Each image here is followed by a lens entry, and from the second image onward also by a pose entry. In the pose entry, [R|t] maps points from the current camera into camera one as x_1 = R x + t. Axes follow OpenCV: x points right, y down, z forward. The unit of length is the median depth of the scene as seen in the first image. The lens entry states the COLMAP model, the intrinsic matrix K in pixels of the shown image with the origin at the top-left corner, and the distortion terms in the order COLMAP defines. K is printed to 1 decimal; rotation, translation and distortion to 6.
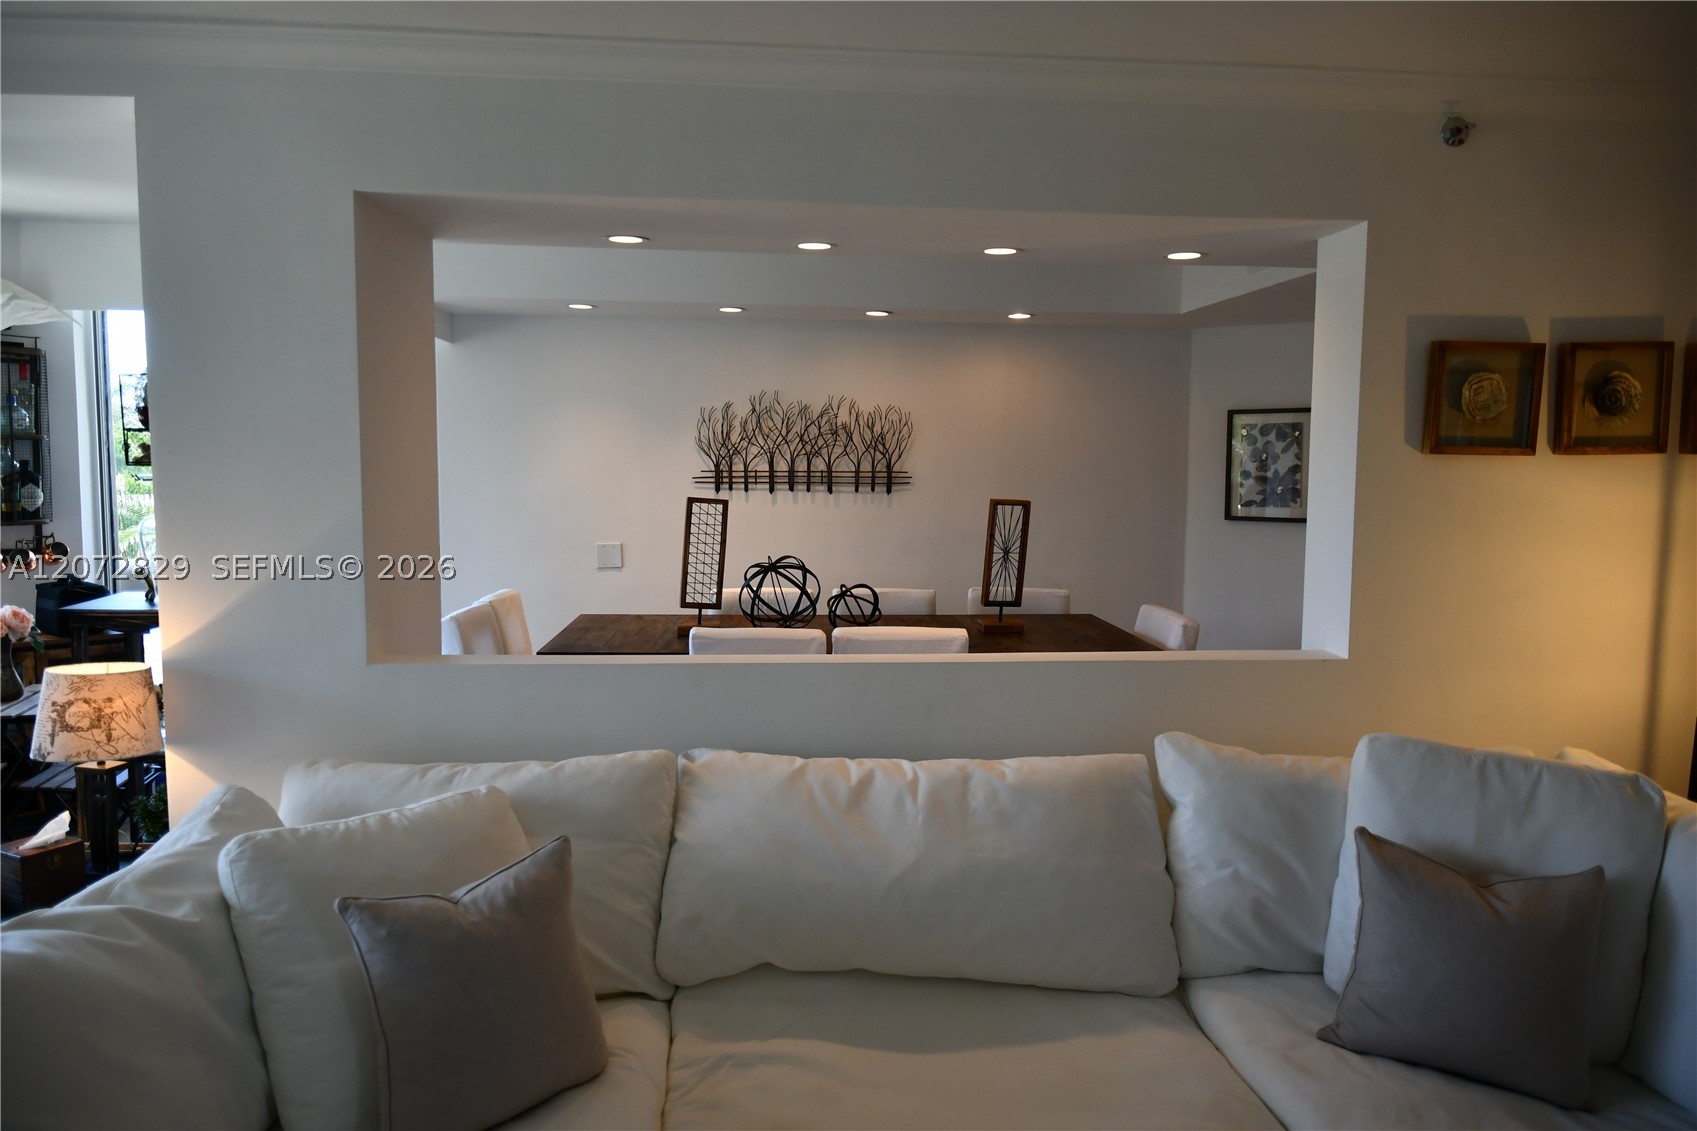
lens RADIAL K [[1159.7, 0, 844.3], [0, 1159.7, 564.5], [0, 0, 1]] dist [-0.001487, -0.006153]
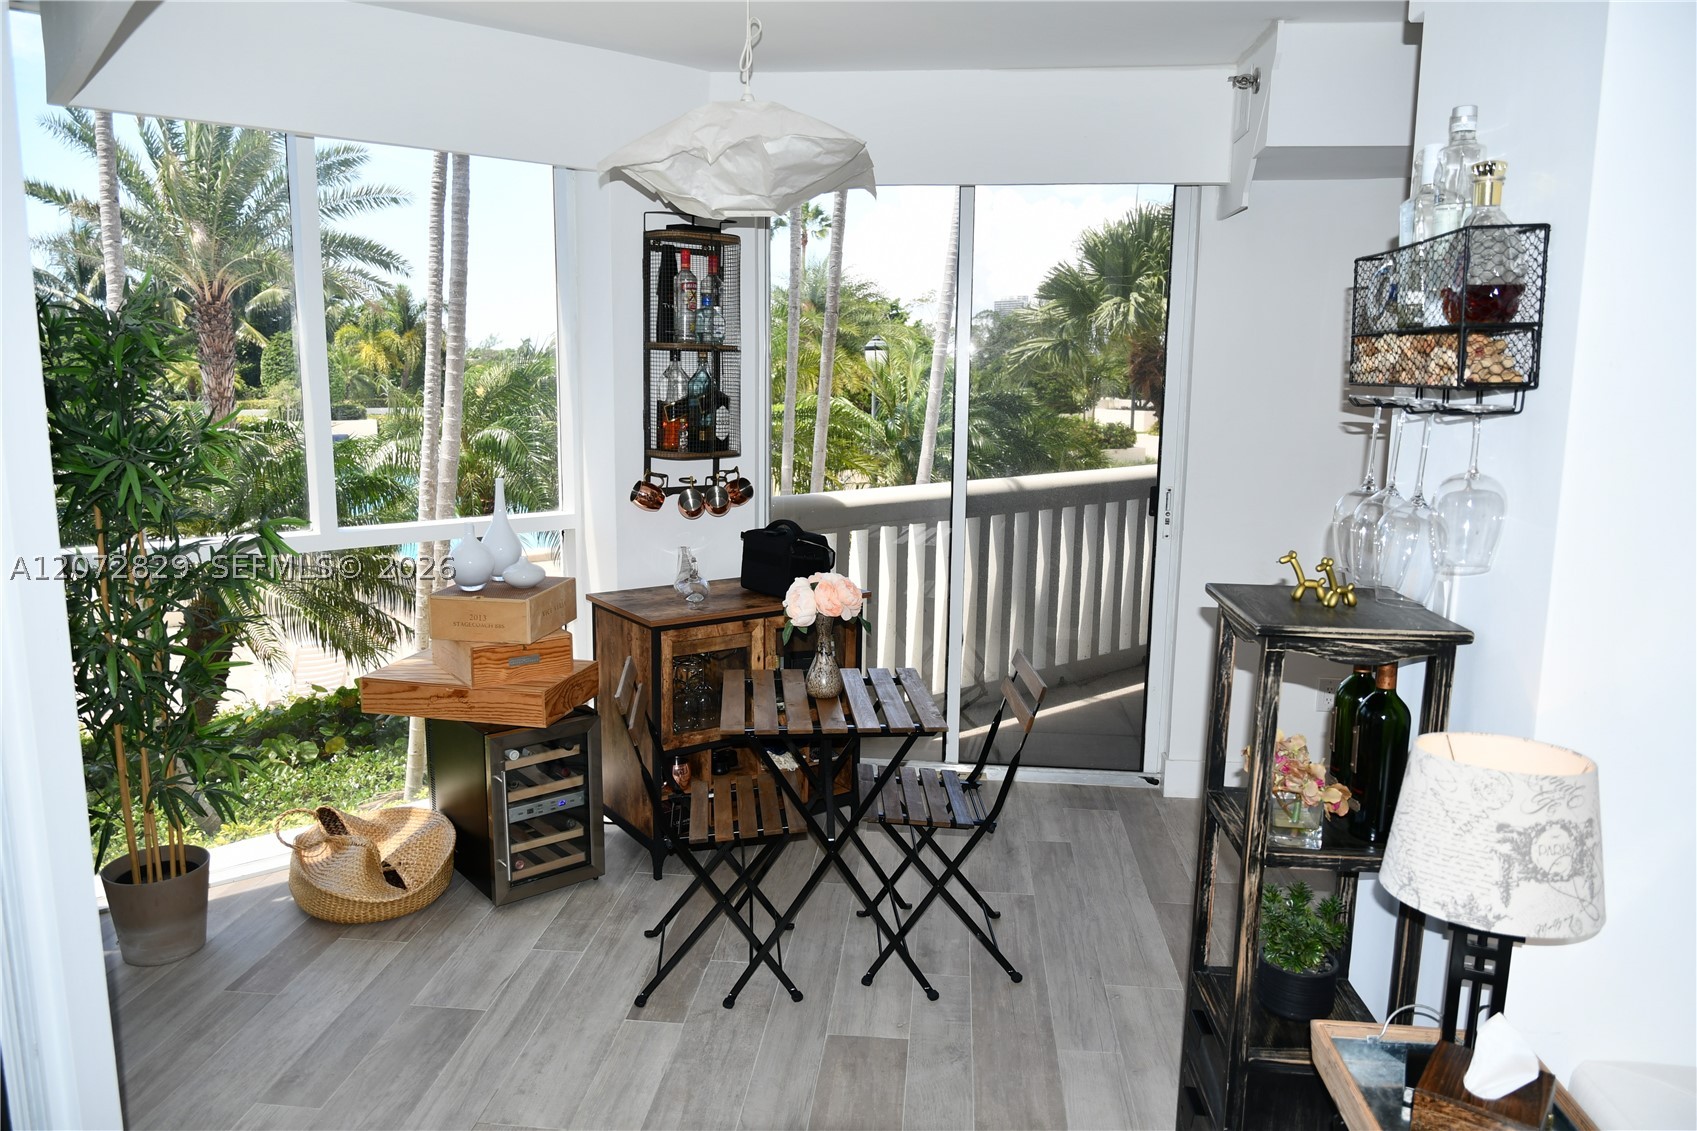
lens RADIAL K [[1159.7, 0, 844.3], [0, 1159.7, 564.5], [0, 0, 1]] dist [-0.001487, -0.006153]
pose [[0.982966, 0.026708, -0.181834, -0.420410], [-0.013187, 0.997084, 0.075165, -0.019537], [0.183312, -0.071487, 0.980452, 0.193745]]
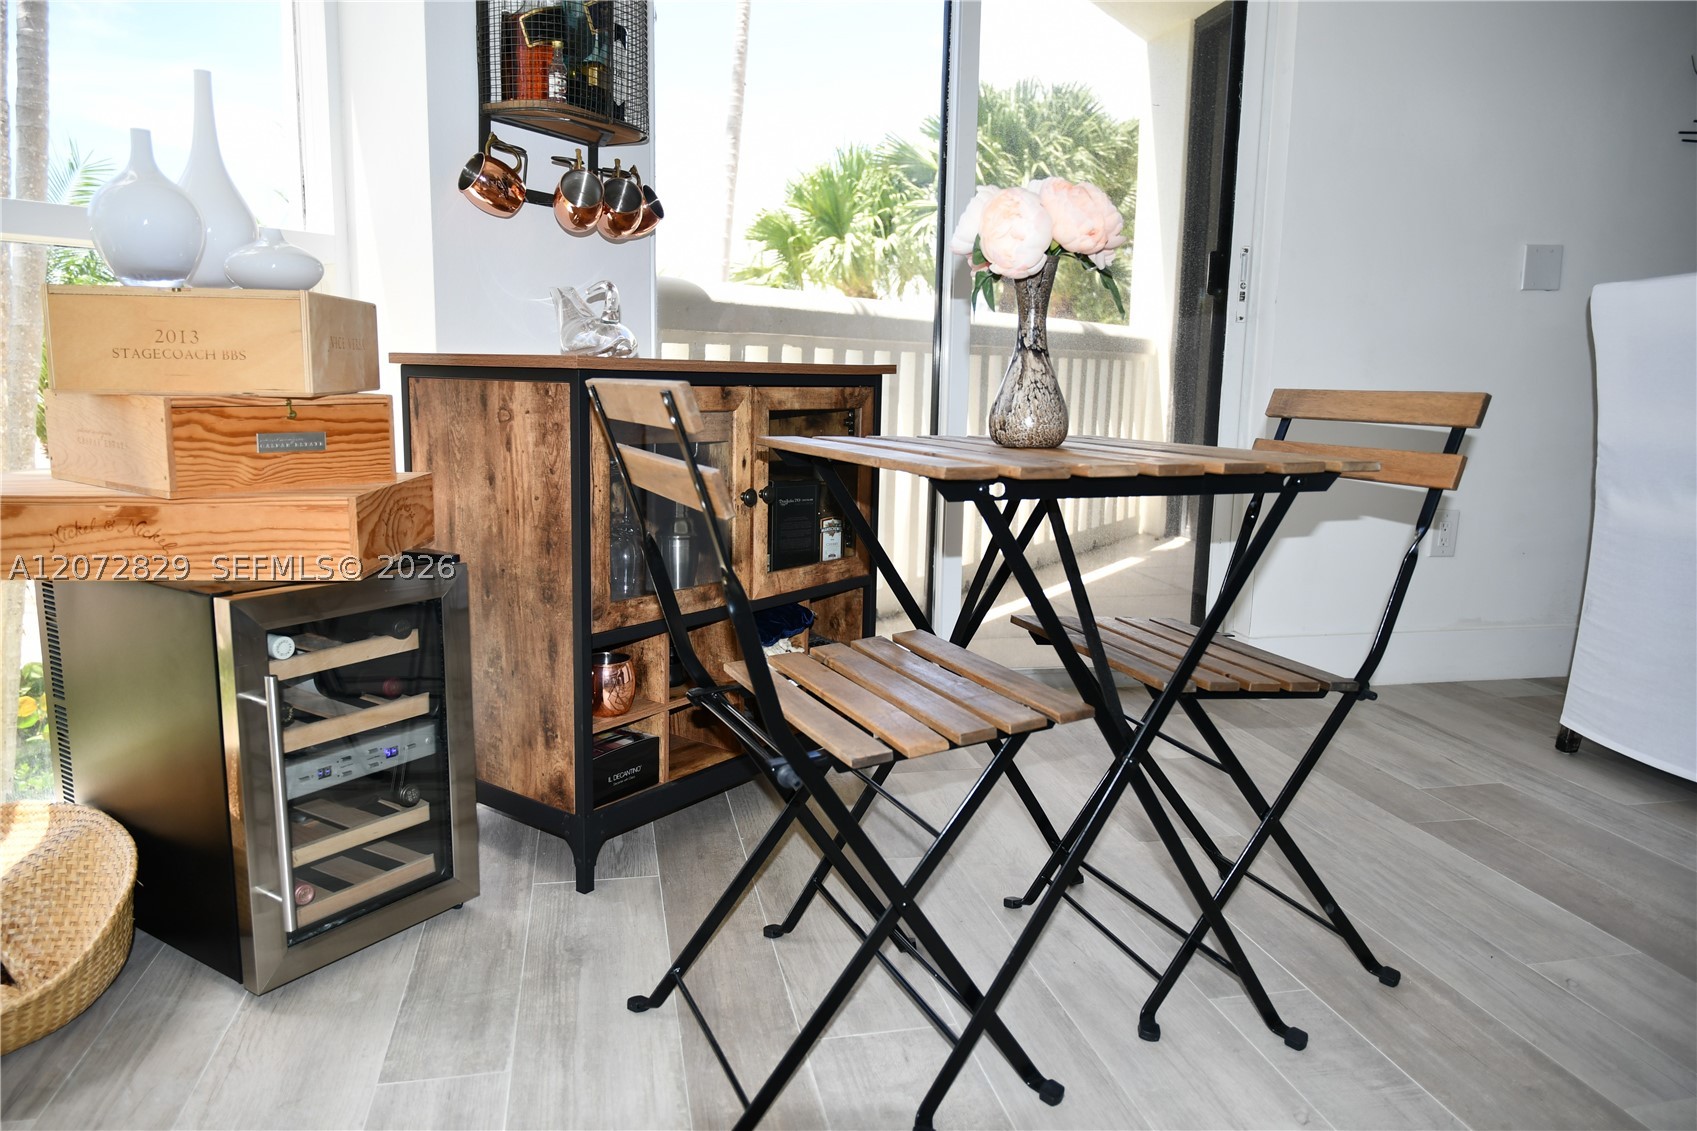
lens RADIAL K [[1159.7, 0, 844.3], [0, 1159.7, 564.5], [0, 0, 1]] dist [-0.001487, -0.006153]
pose [[0.992828, -0.018816, 0.118064, -0.601559], [0.010425, 0.997401, 0.071295, 0.091654], [-0.119099, -0.069553, 0.990443, 0.471694]]
